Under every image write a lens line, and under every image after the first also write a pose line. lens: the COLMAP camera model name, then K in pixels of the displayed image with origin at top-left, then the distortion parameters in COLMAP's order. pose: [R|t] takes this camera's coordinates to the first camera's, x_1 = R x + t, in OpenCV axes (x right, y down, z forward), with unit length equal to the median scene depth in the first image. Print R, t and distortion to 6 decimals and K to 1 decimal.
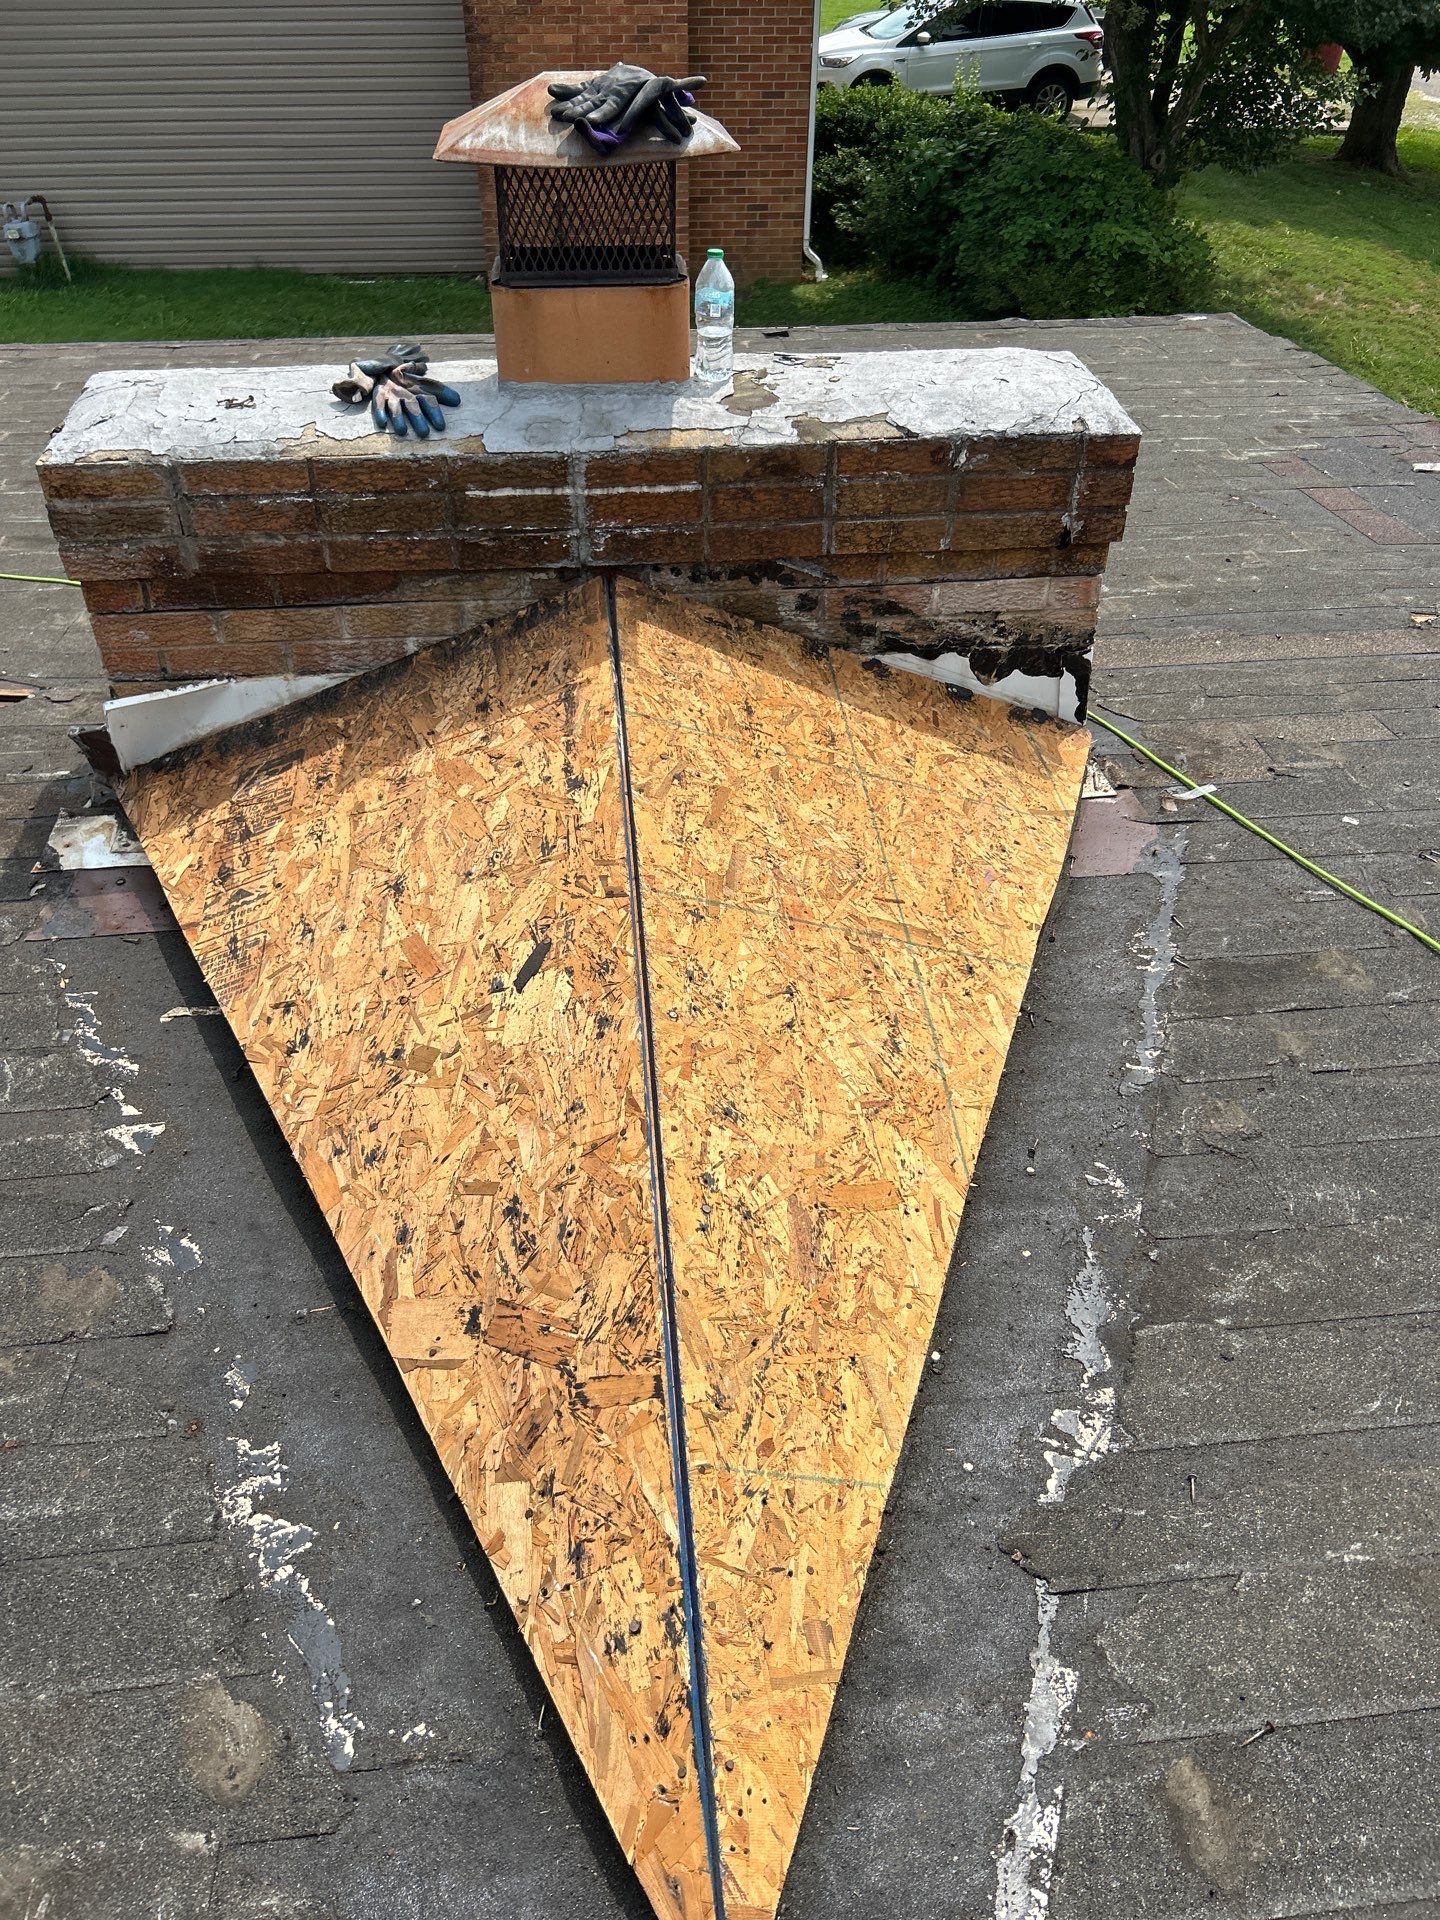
lens RADIAL K [[1355.6, 0, 720.0], [0, 1355.6, 960.0], [0, 0, 1]] dist [-0.003231, -0.001197]
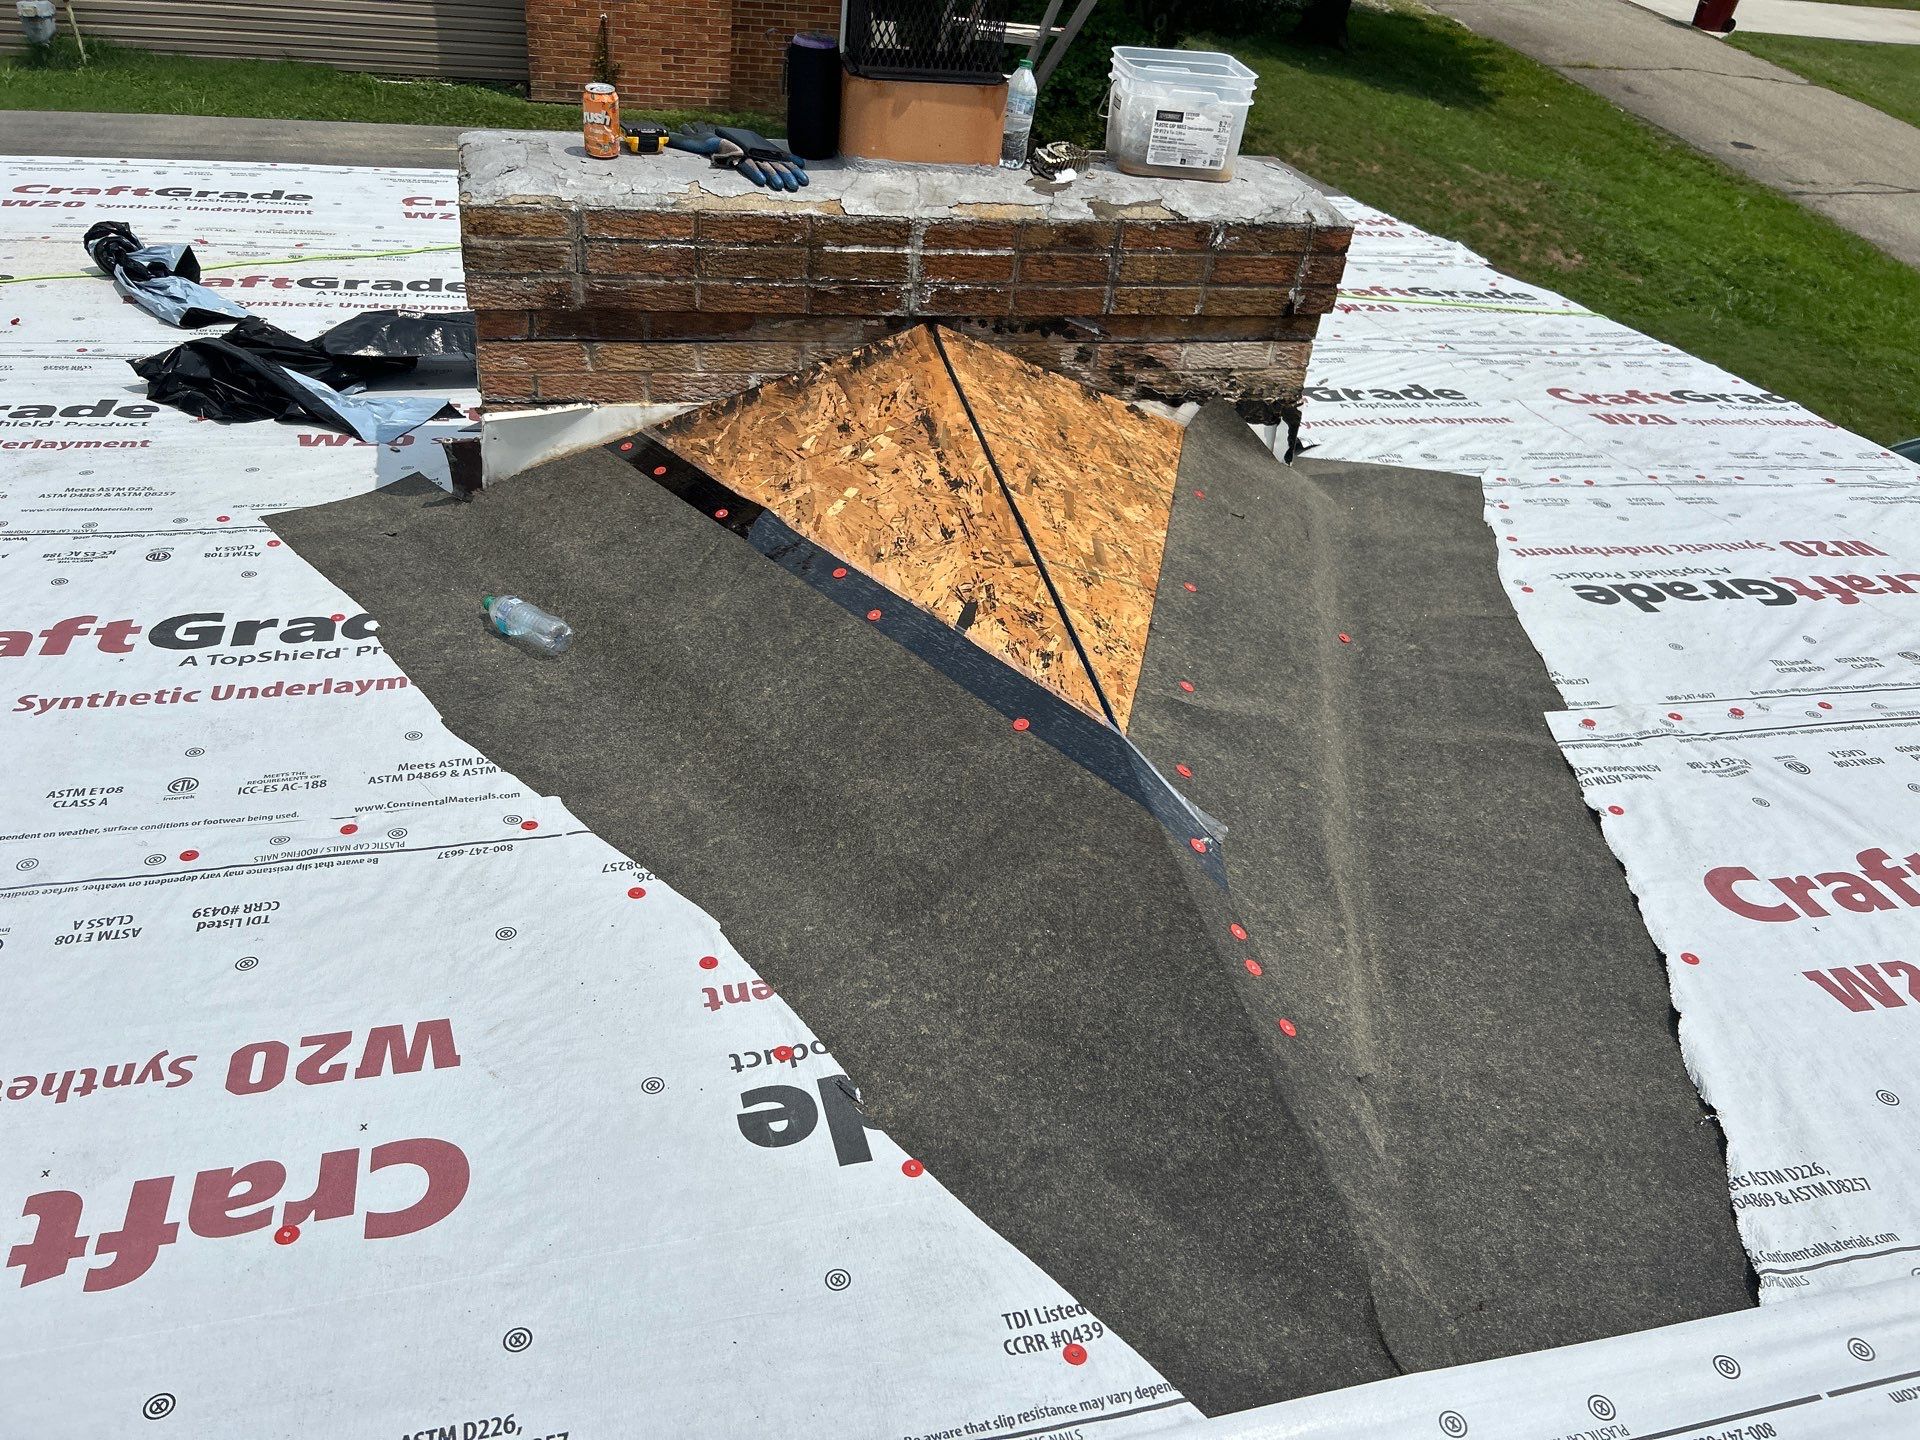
lens RADIAL K [[1391.1, 0, 905.7], [0, 1391.1, 703.4], [0, 0, 1]] dist [0.002377, -0.001692]
pose [[0.986452, -0.009218, 0.163794, -0.310429], [0.020250, 0.997627, -0.065810, 0.125449], [-0.162799, 0.068235, 0.984297, -0.163950]]
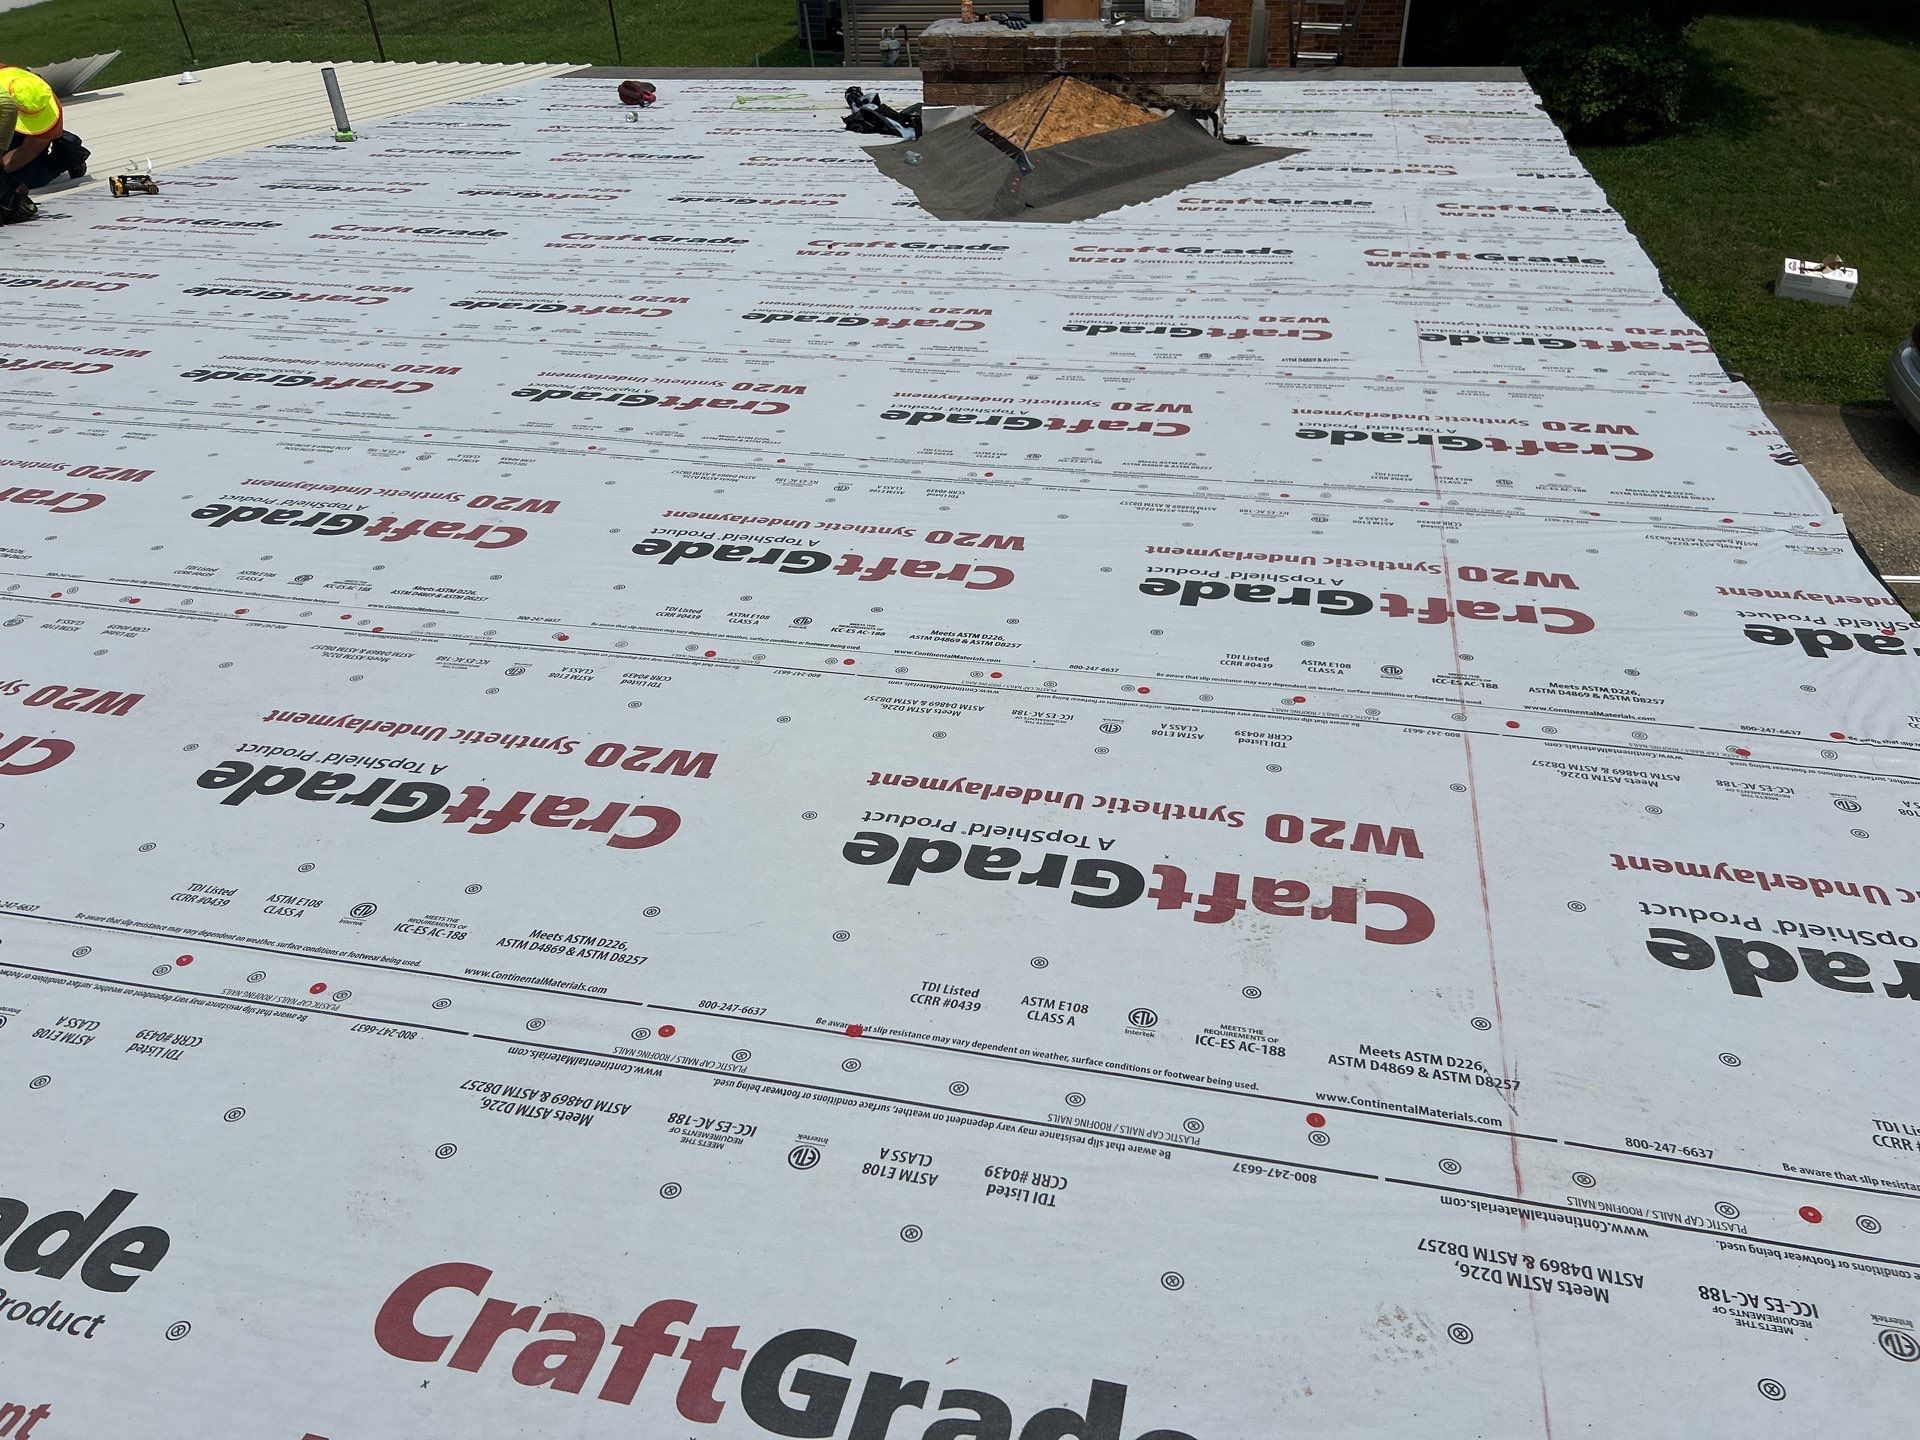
lens RADIAL K [[1489.6, 0, 966.4], [0, 1489.6, 788.8], [0, 0, 1]] dist [-0.008688, -0.014860]
pose [[0.938483, 0.161073, -0.305458, 1.140578], [-0.181804, 0.982501, -0.040482, 1.716921], [0.293592, 0.093525, 0.951345, -2.522267]]
